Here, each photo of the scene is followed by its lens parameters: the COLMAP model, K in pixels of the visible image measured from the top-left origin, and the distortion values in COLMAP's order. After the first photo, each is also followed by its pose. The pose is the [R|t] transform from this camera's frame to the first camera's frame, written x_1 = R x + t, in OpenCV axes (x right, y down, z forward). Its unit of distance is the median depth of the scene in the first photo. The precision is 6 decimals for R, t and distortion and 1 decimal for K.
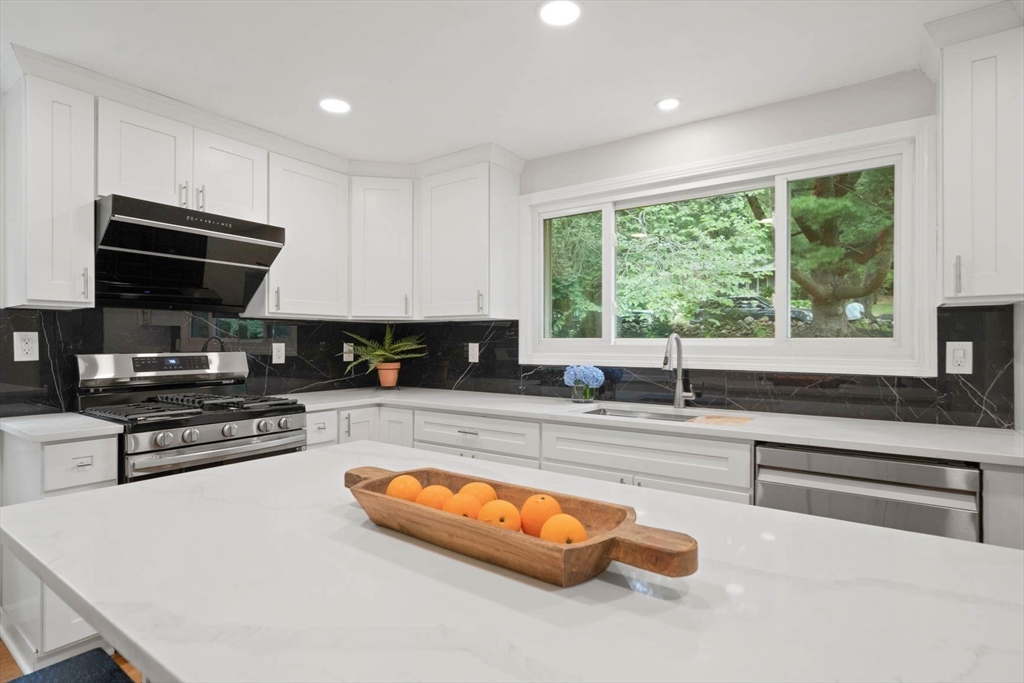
lens RADIAL K [[513.1, 0, 504.6], [0, 513.1, 345.8], [0, 0, 1]] dist [-0.002503, -0.000968]
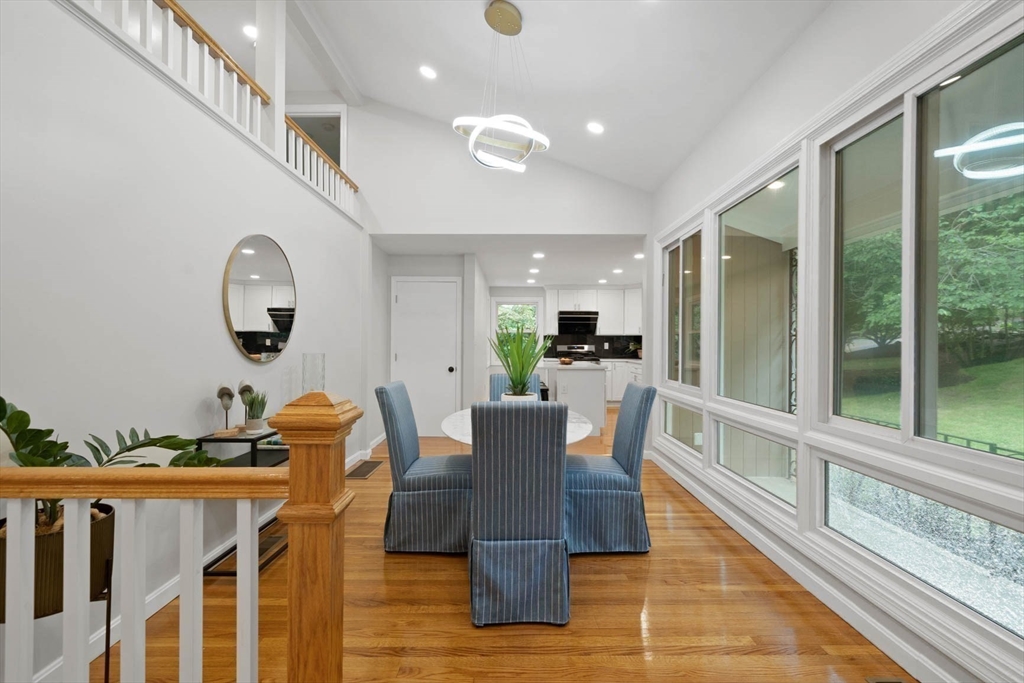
lens RADIAL K [[459.0, 0, 513.6], [0, 459.0, 339.8], [0, 0, 1]] dist [0.001200, -0.000311]
pose [[0.579307, -0.005687, -0.815090, 1.981247], [-0.005723, 0.999923, -0.011043, 0.013990], [0.815090, 0.011062, 0.579229, -1.466896]]
